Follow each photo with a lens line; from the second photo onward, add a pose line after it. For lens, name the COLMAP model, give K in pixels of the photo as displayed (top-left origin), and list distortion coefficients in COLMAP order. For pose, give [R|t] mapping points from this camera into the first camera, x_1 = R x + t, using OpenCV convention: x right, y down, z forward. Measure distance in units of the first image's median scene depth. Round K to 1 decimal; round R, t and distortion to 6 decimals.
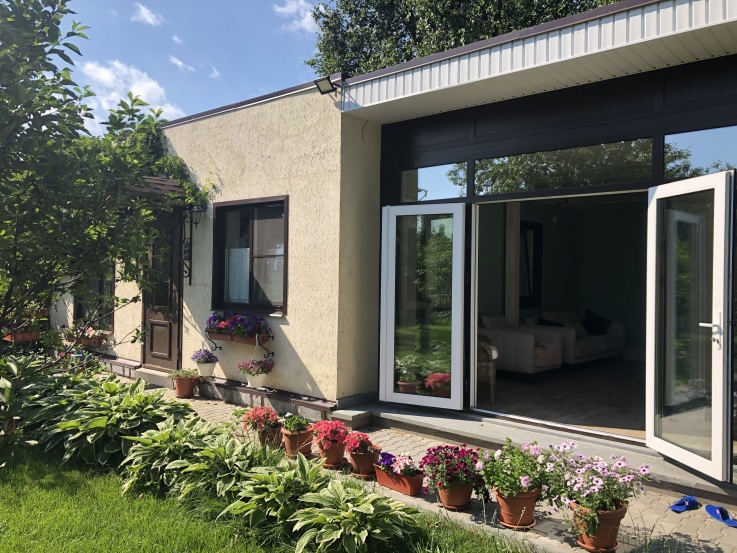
lens RADIAL K [[595.7, 0, 360.6], [0, 595.7, 272.0], [0, 0, 1]] dist [0.001441, -0.017880]
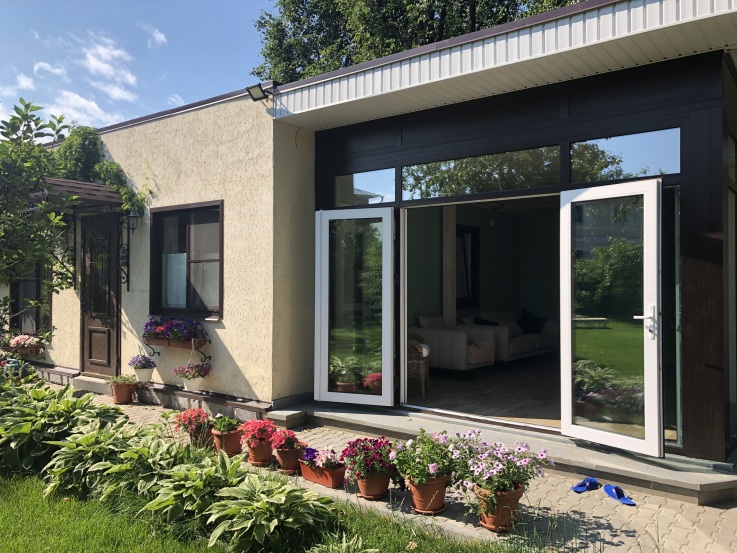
lens RADIAL K [[593.8, 0, 368.5], [0, 593.8, 276.5], [0, 0, 1]] dist [-0.003870, -0.000921]
pose [[0.996712, -0.013313, 0.079922, 0.045718], [0.013442, 0.999909, -0.001077, 0.005247], [-0.079901, 0.002148, 0.996801, -0.026679]]
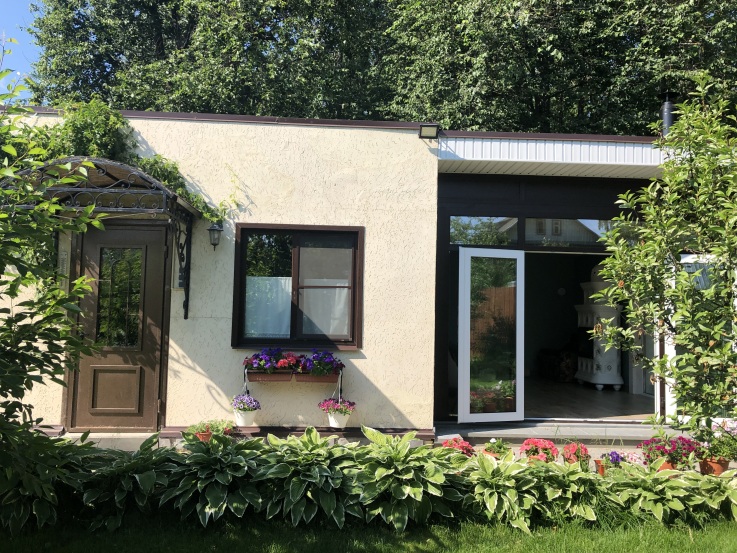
lens RADIAL K [[595.7, 0, 360.6], [0, 595.7, 272.0], [0, 0, 1]] dist [0.001441, -0.017880]
pose [[0.725299, 0.052237, 0.686449, -0.870317], [-0.012515, 0.997953, -0.062719, 0.008631], [-0.688320, 0.036899, 0.724468, 0.314566]]
